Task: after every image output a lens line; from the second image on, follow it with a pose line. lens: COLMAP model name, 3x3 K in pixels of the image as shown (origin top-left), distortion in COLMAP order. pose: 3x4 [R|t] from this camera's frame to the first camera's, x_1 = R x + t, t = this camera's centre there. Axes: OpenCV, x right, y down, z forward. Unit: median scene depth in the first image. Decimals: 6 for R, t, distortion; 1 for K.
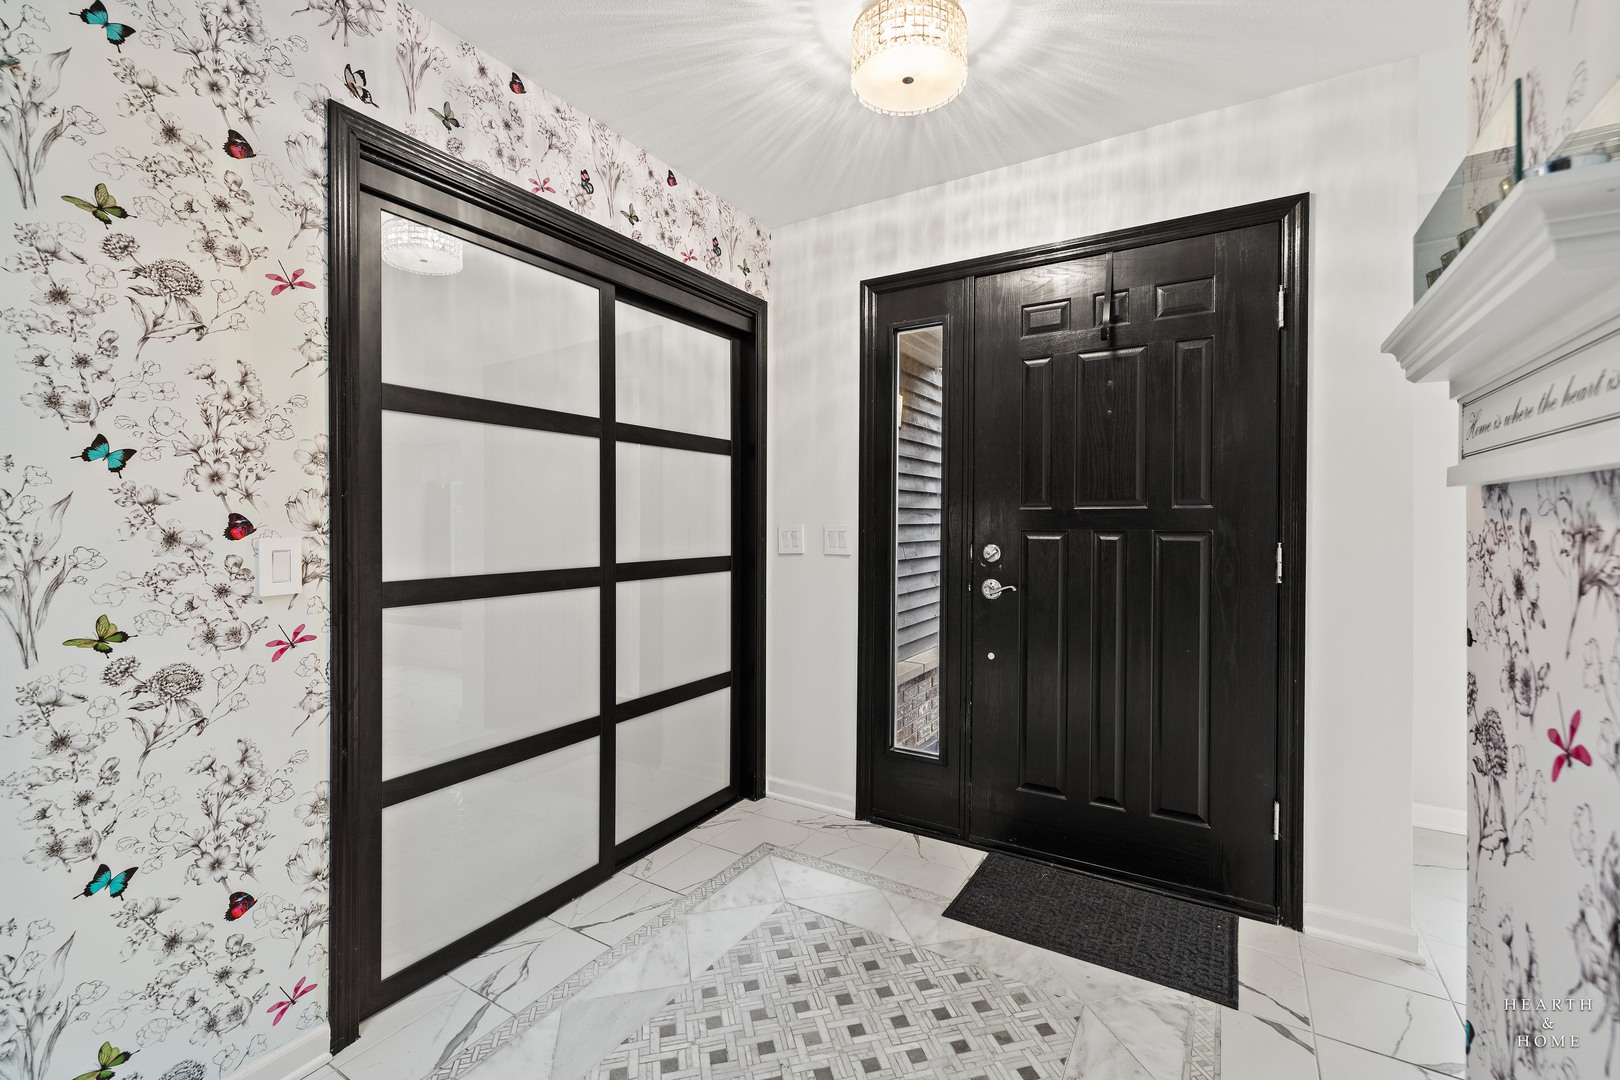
lens RADIAL K [[678.2, 0, 813.6], [0, 678.2, 525.0], [0, 0, 1]] dist [0.002159, -0.000305]
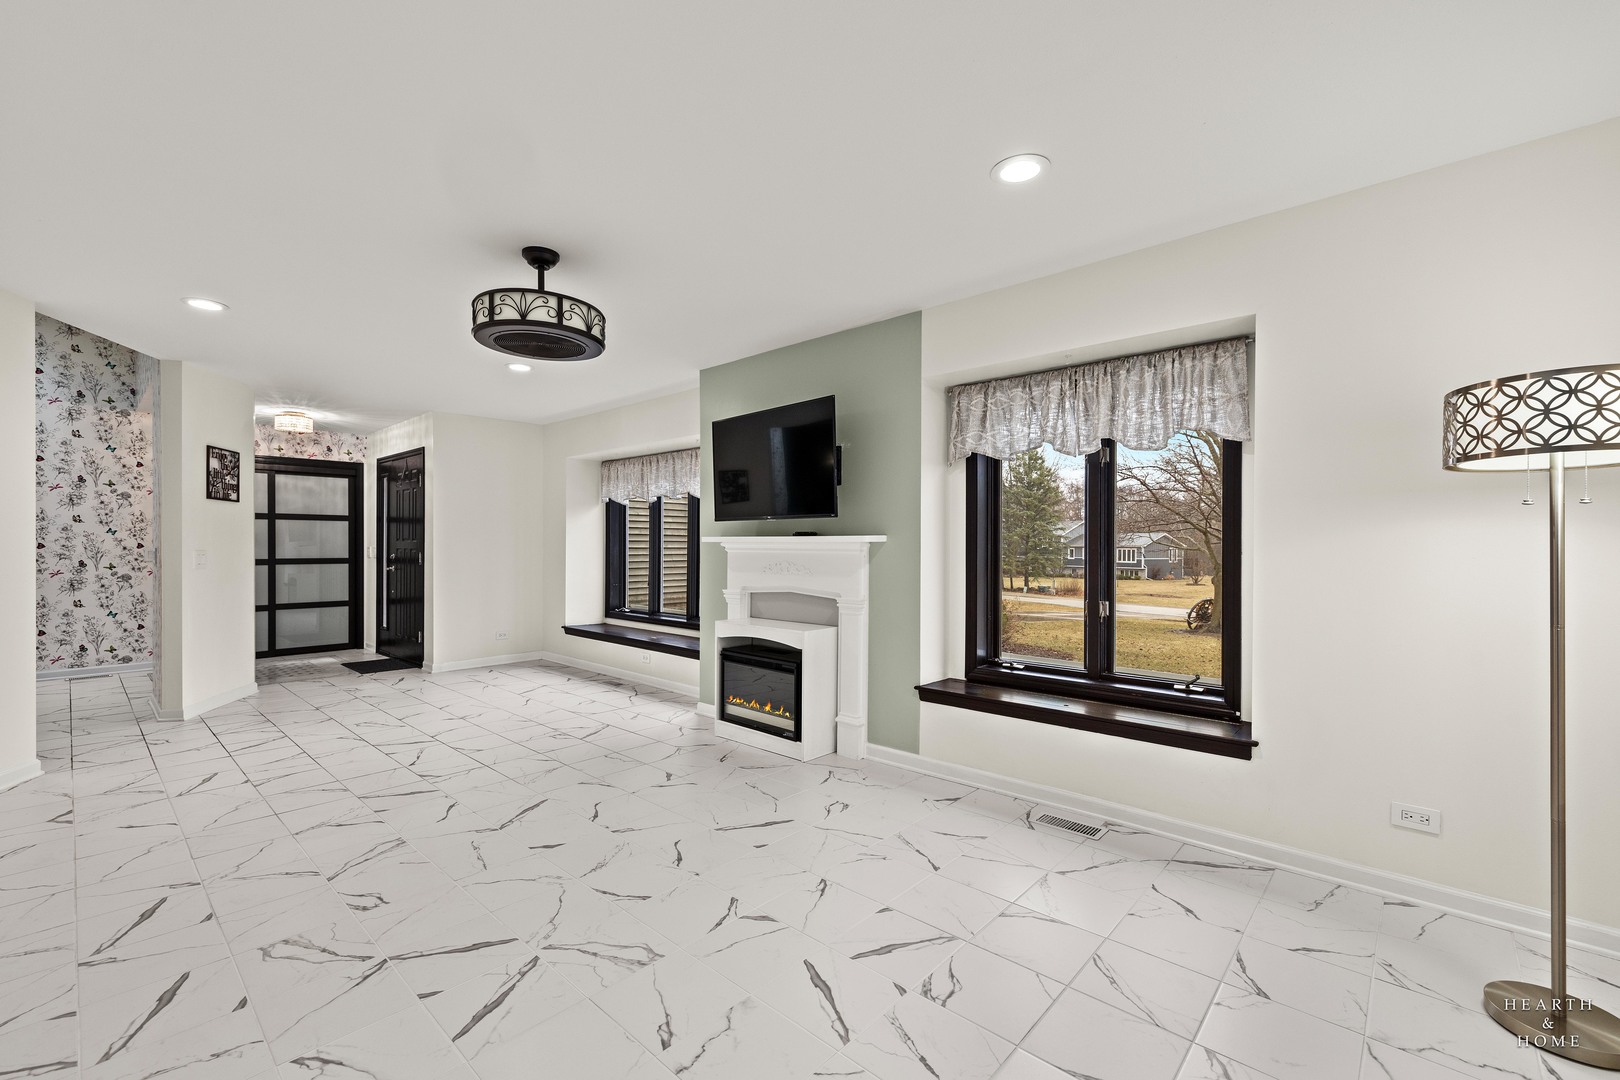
lens RADIAL K [[675.8, 0, 812.2], [0, 675.8, 554.1], [0, 0, 1]] dist [0.001623, 0.000191]
pose [[0.980768, 0.002959, -0.195156, 2.688959], [-0.002262, 0.999990, 0.003796, 0.018297], [0.195165, -0.003282, 0.980765, -1.559573]]
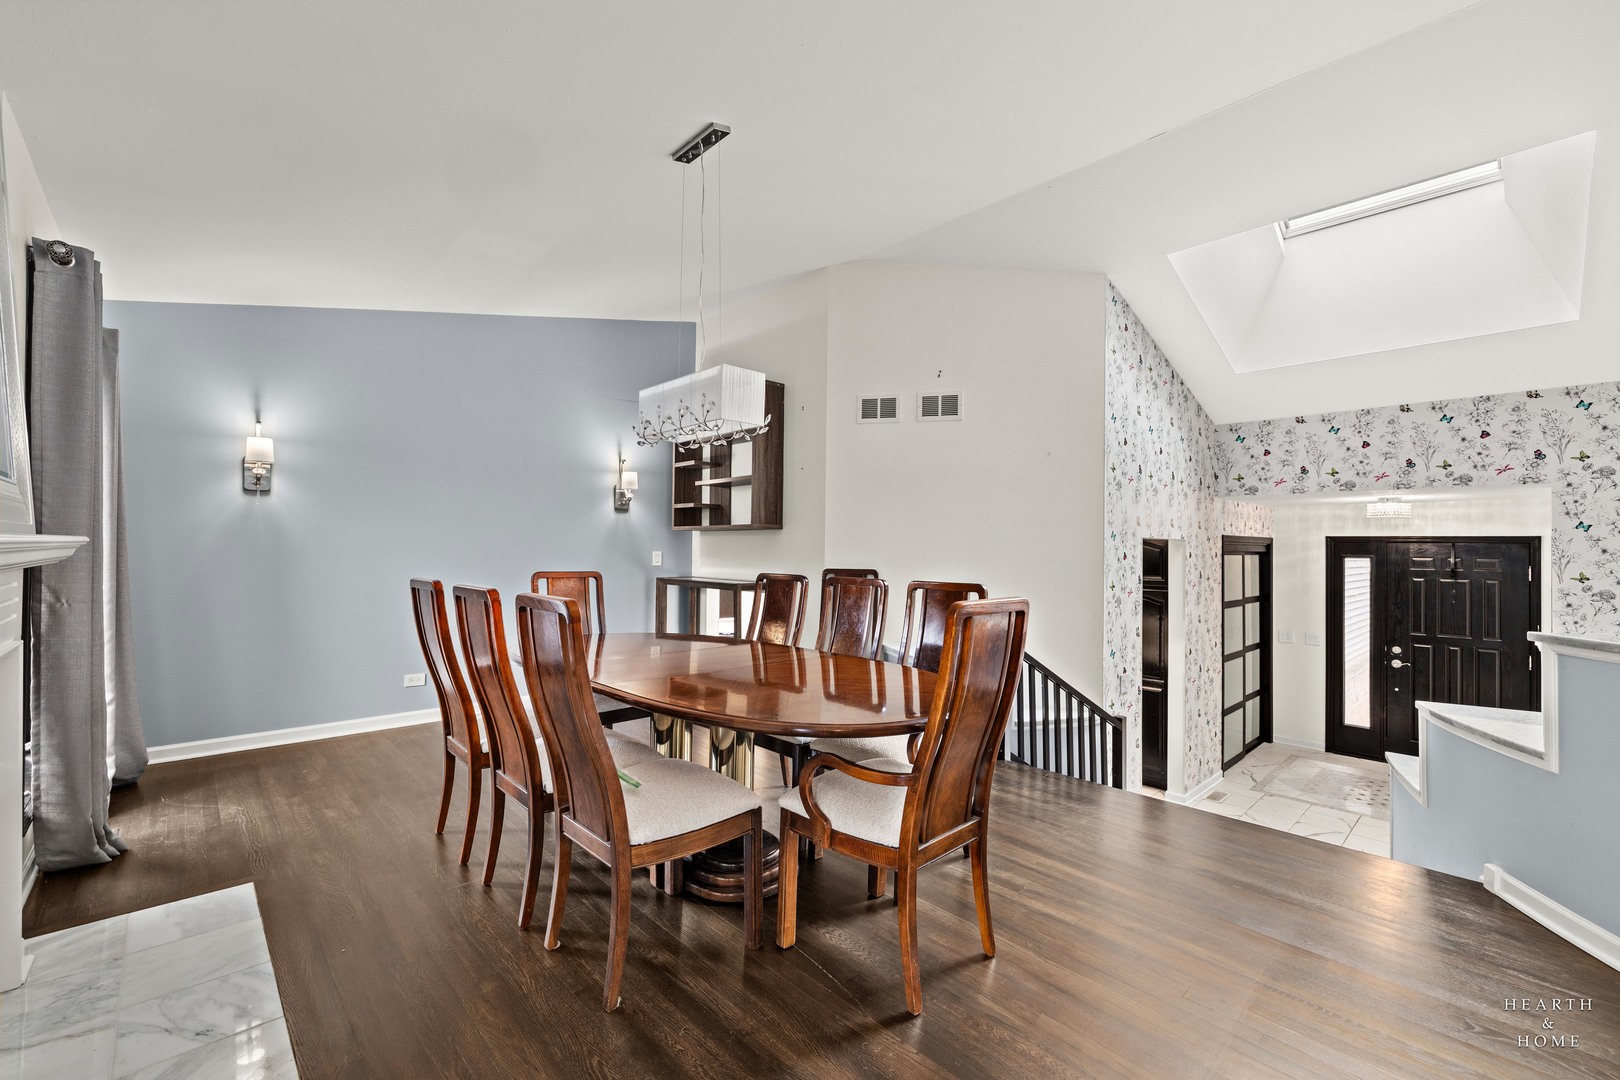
lens RADIAL K [[678.2, 0, 805.6], [0, 678.2, 549.0], [0, 0, 1]] dist [0.002159, -0.000305]
pose [[0.961551, -0.000950, -0.274624, -1.232131], [0.000762, 0.999999, -0.000792, -0.354700], [0.274624, 0.000552, 0.961551, -2.188364]]
